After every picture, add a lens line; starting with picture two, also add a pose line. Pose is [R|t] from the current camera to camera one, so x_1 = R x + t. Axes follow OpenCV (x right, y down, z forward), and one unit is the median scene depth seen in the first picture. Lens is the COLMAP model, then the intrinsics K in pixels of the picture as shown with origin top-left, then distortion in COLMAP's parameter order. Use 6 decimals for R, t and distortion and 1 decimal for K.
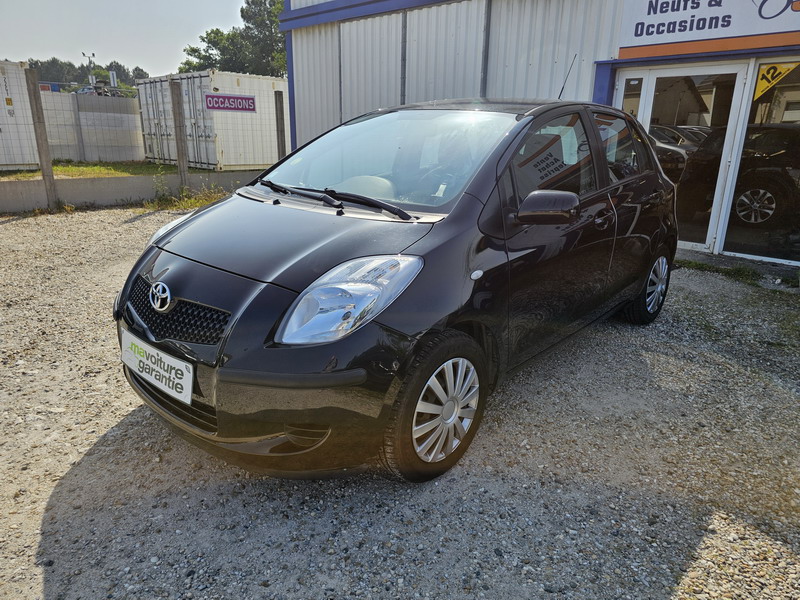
lens RADIAL K [[541.4, 0, 405.6], [0, 541.4, 294.3], [0, 0, 1]] dist [0.036813, -0.025196]
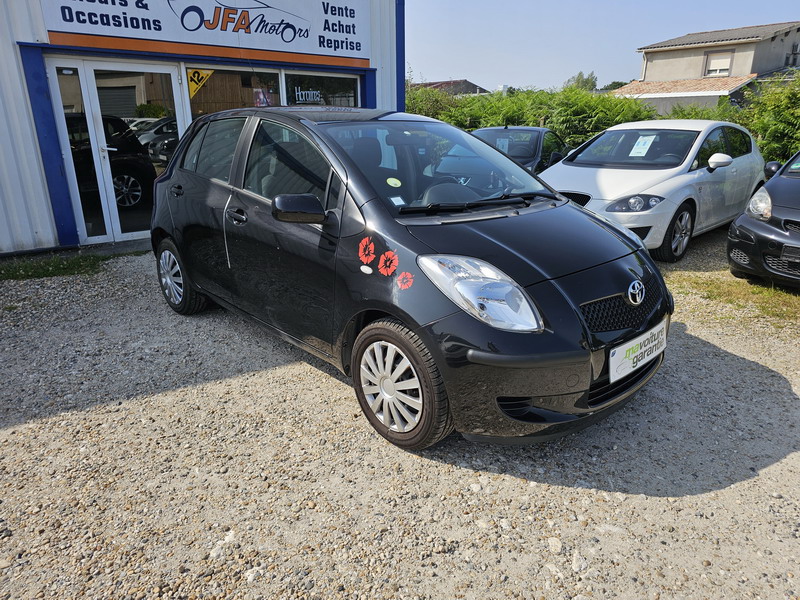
lens RADIAL K [[541.4, 0, 405.9], [0, 541.4, 298.6], [0, 0, 1]] dist [0.036813, -0.025196]
pose [[0.082616, -0.329266, 0.940616, -0.571988], [0.289850, 0.910979, 0.293434, -0.169007], [-0.953500, 0.248396, 0.170700, 0.454874]]
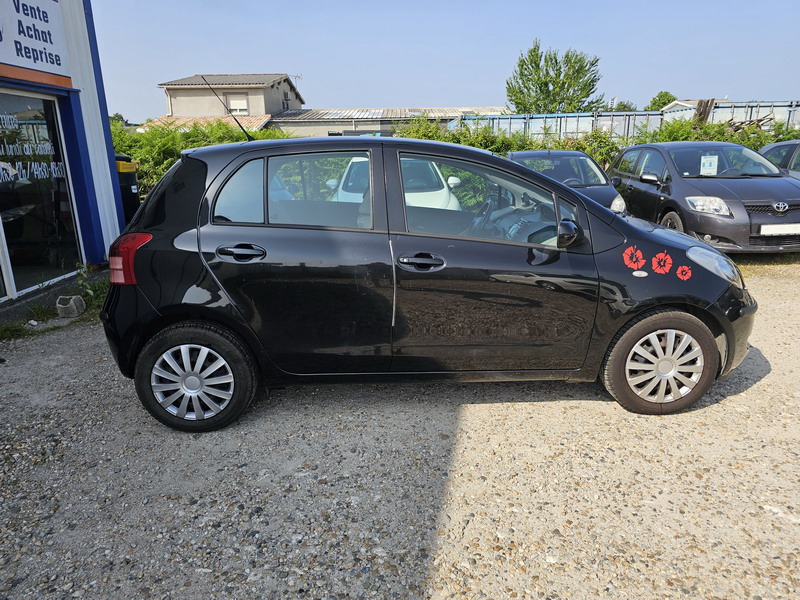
lens RADIAL K [[541.4, 0, 412.2], [0, 541.4, 293.3], [0, 0, 1]] dist [0.036813, -0.025196]
pose [[-0.701001, -0.190900, 0.687135, -0.365619], [0.207308, 0.867355, 0.452459, -0.325782], [-0.682364, 0.459623, -0.568441, 0.982879]]
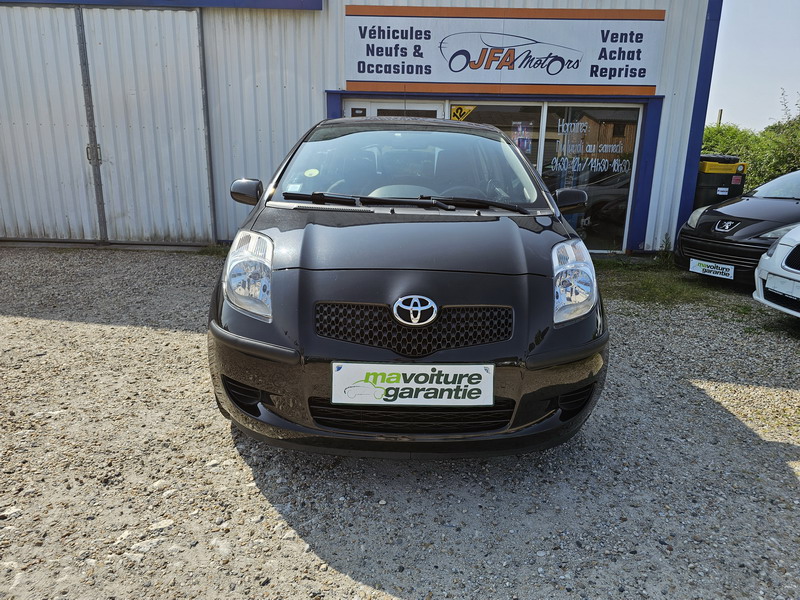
lens RADIAL K [[541.4, 0, 406.2], [0, 541.4, 302.4], [0, 0, 1]] dist [0.036813, -0.025196]
pose [[0.734369, -0.166152, 0.658100, -0.379377], [0.186666, 0.981628, 0.039534, -0.017330], [-0.652578, 0.093812, 0.751892, 0.112124]]
